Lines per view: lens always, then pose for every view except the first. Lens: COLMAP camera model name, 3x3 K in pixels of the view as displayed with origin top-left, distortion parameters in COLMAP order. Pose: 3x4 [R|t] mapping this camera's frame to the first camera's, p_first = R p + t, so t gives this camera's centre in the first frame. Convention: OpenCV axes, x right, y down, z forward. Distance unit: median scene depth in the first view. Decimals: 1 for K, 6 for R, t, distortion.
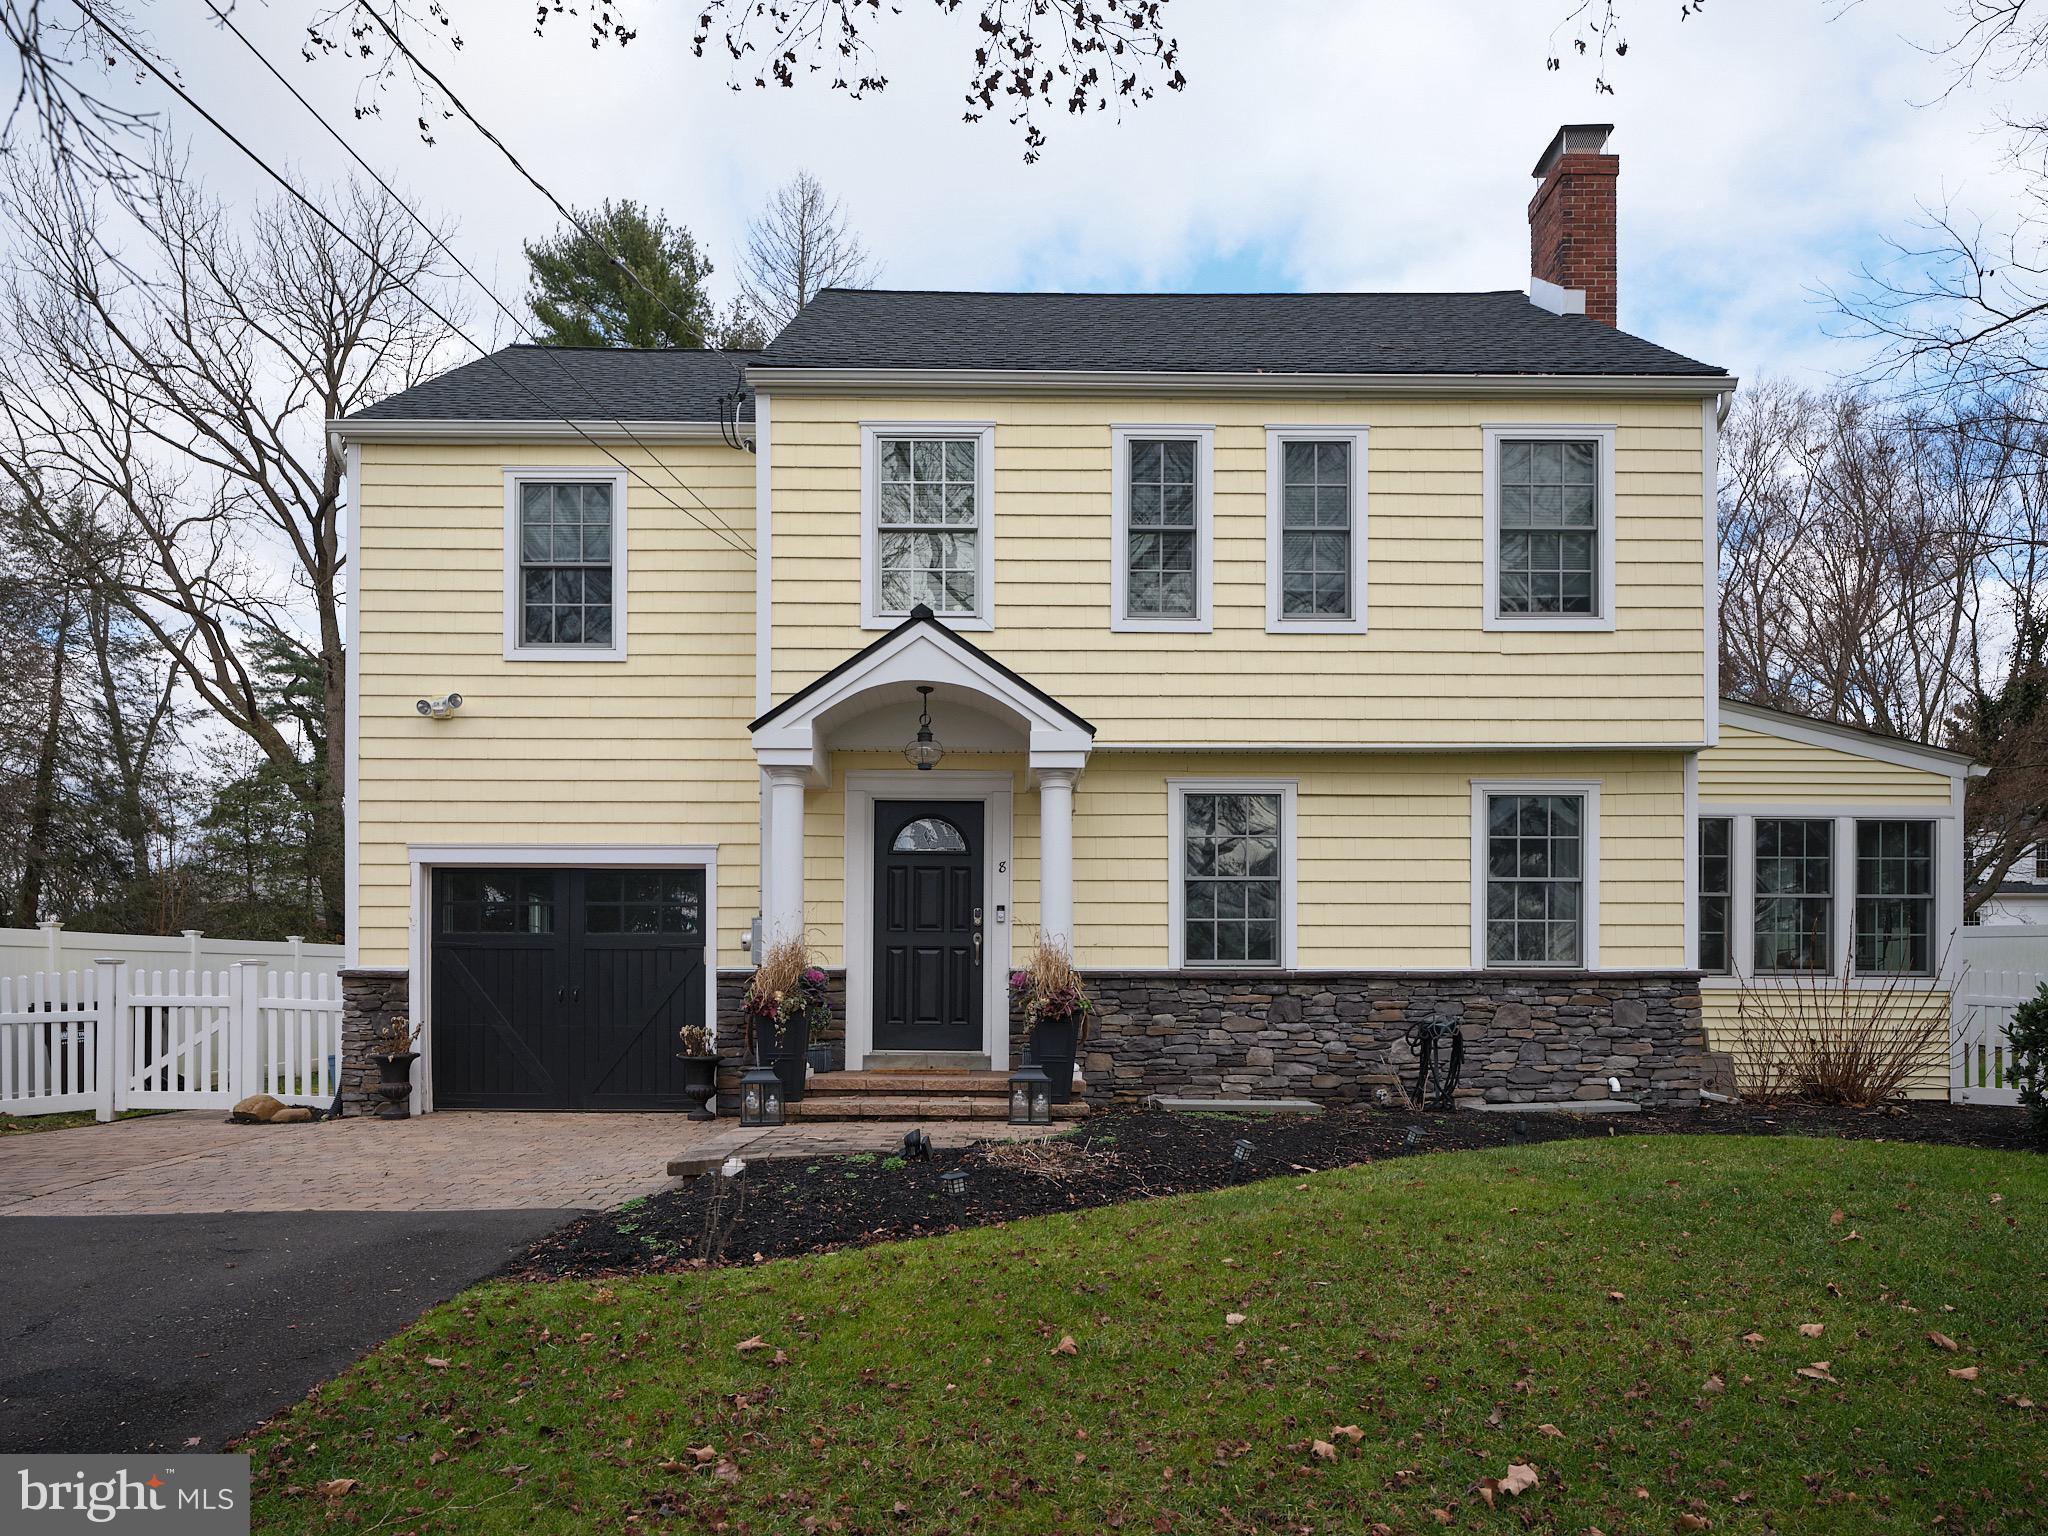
lens RADIAL K [[1407.3, 0, 1021.5], [0, 1407.3, 1016.6], [0, 0, 1]] dist [-0.001509, 0.002565]
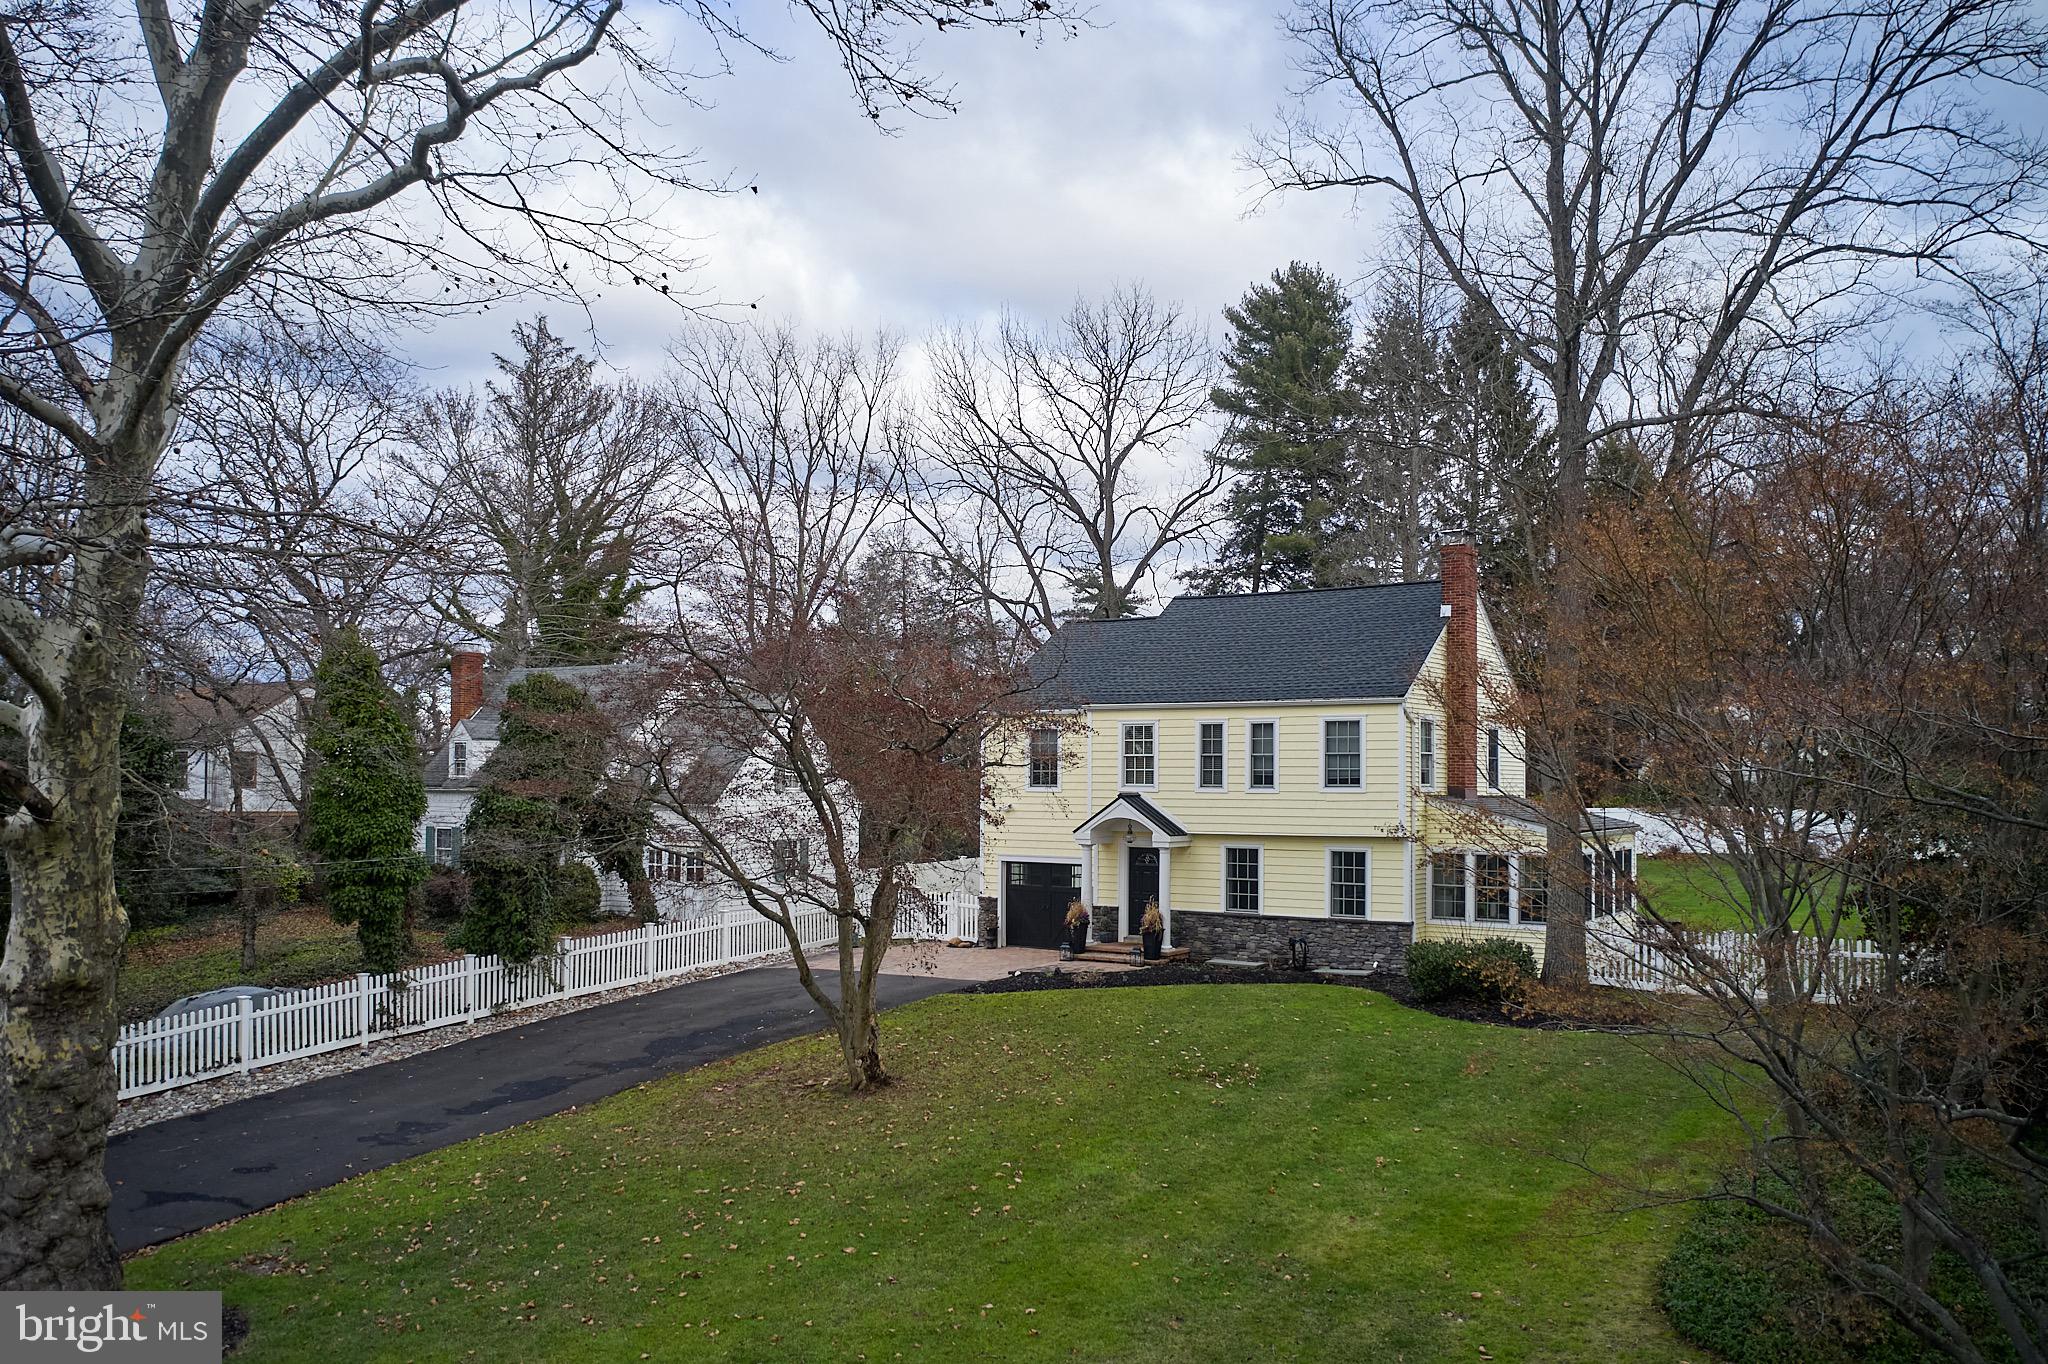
lens RADIAL K [[1629.1, 0, 1022.4], [0, 1629.1, 749.8], [0, 0, 1]] dist [-0.014881, -0.013469]
pose [[0.828478, -0.007589, -0.559970, 1.560468], [-0.003246, 0.999826, -0.018353, -0.289351], [0.560012, 0.017023, 0.828310, -1.844882]]
